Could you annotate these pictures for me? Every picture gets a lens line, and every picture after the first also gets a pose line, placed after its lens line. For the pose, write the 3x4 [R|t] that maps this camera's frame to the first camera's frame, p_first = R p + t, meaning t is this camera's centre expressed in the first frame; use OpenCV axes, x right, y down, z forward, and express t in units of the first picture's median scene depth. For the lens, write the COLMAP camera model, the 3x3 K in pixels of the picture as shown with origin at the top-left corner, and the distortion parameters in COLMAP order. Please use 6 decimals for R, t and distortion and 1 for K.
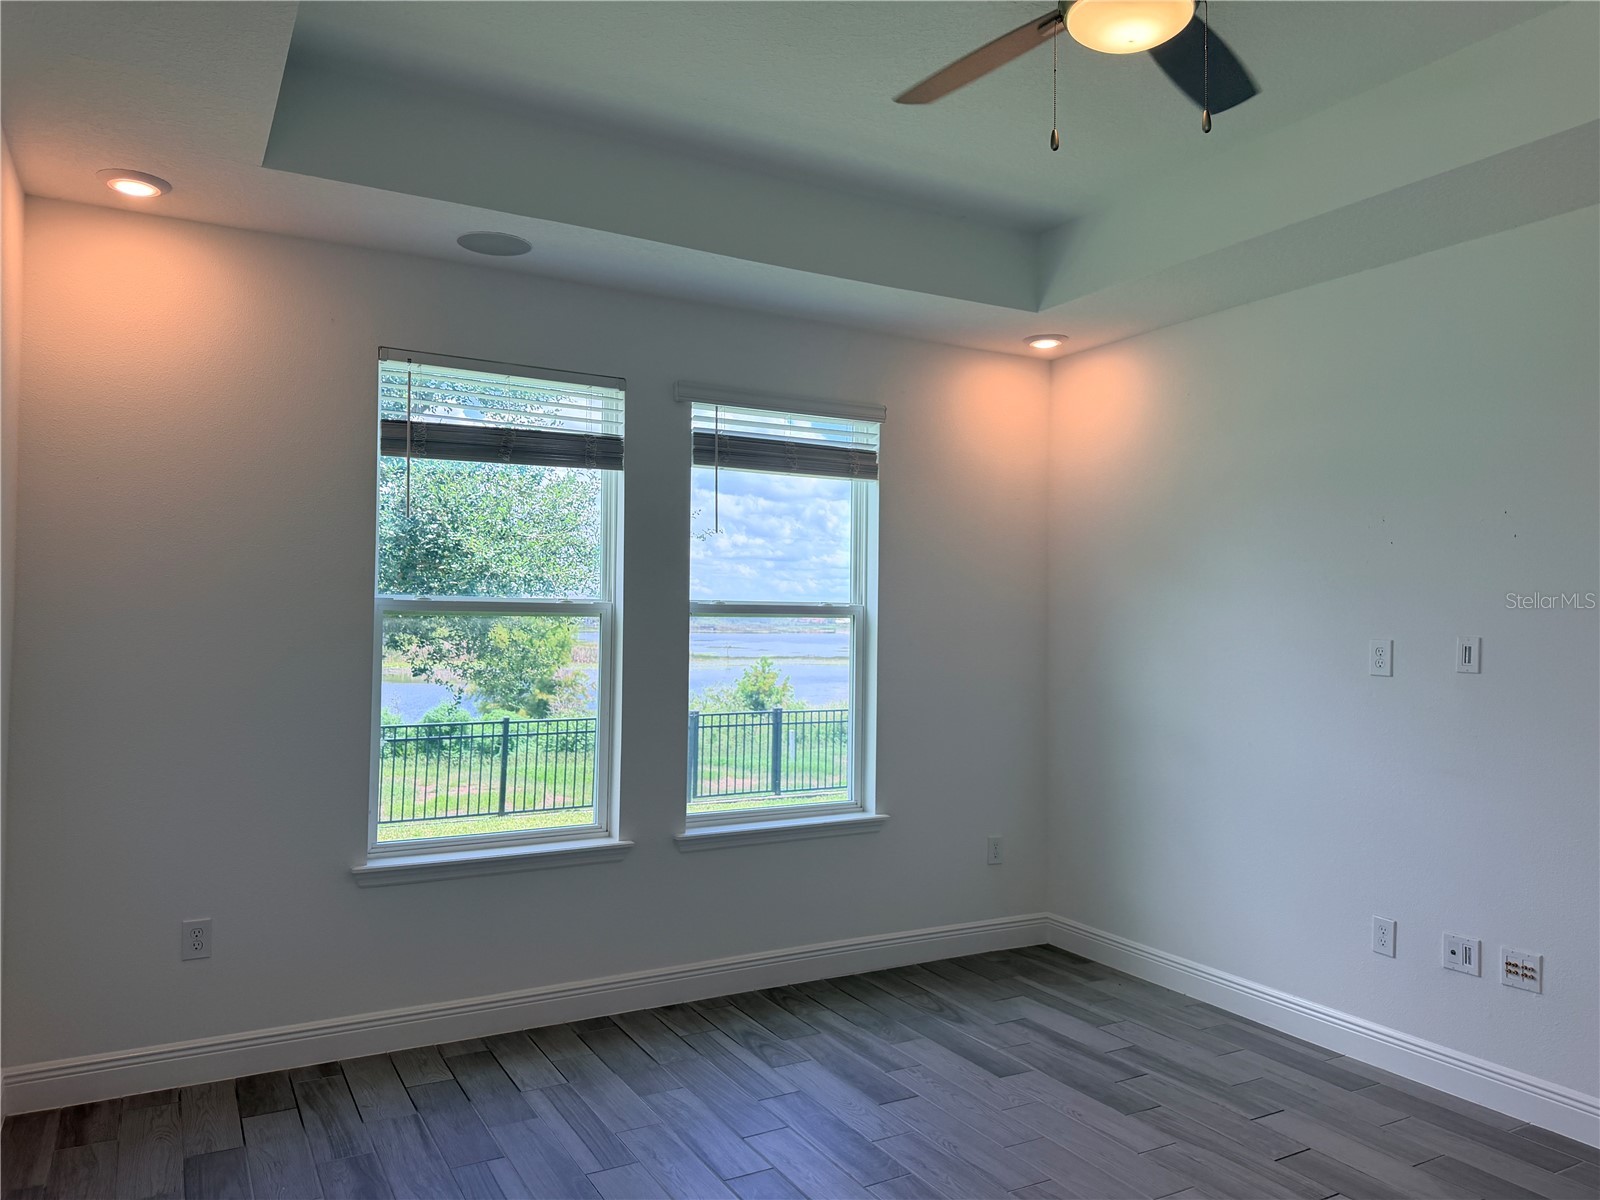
lens RADIAL K [[1125.6, 0, 801.4], [0, 1125.6, 594.7], [0, 0, 1]] dist [0.003936, -0.000466]
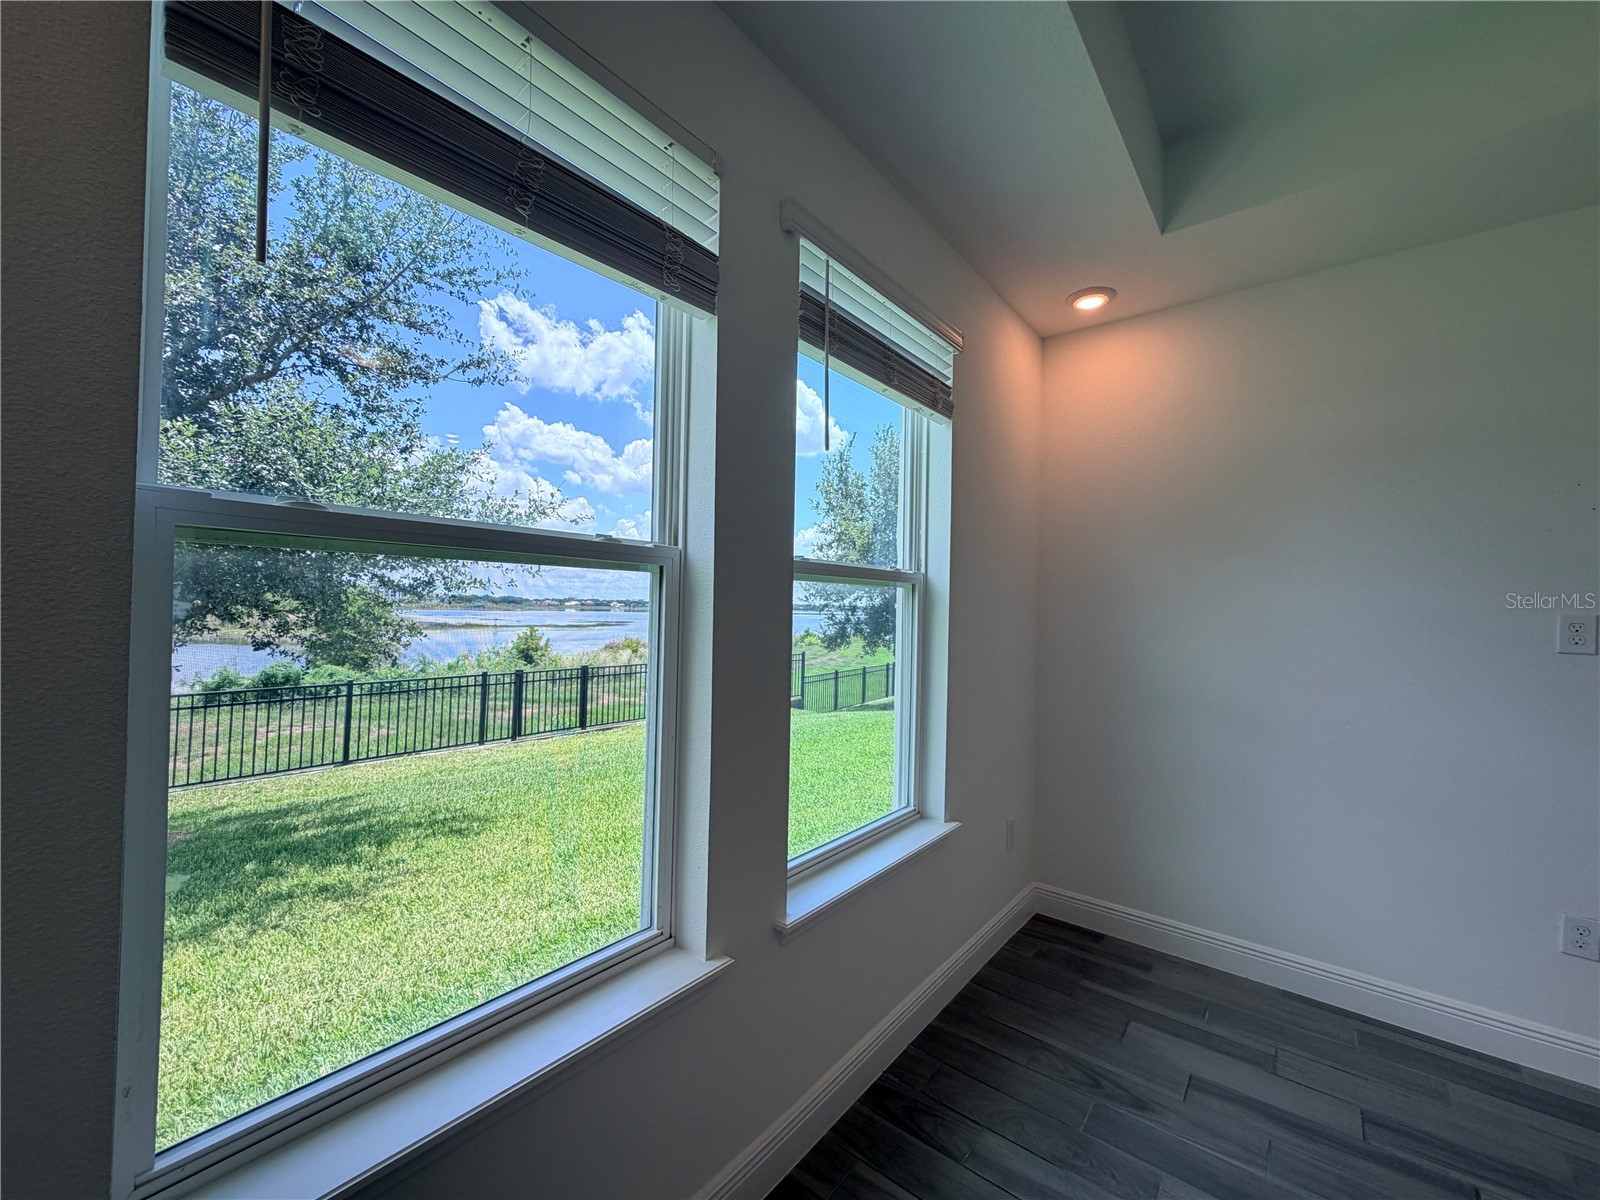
lens RADIAL K [[641.0, 0, 793.1], [0, 641.0, 603.4], [0, 0, 1]] dist [-0.000181, 0.000031]
pose [[0.931496, 0.009528, 0.363626, -0.135333], [-0.017260, 0.999689, 0.018020, 0.017372], [-0.363341, -0.023061, 0.931371, 0.380329]]
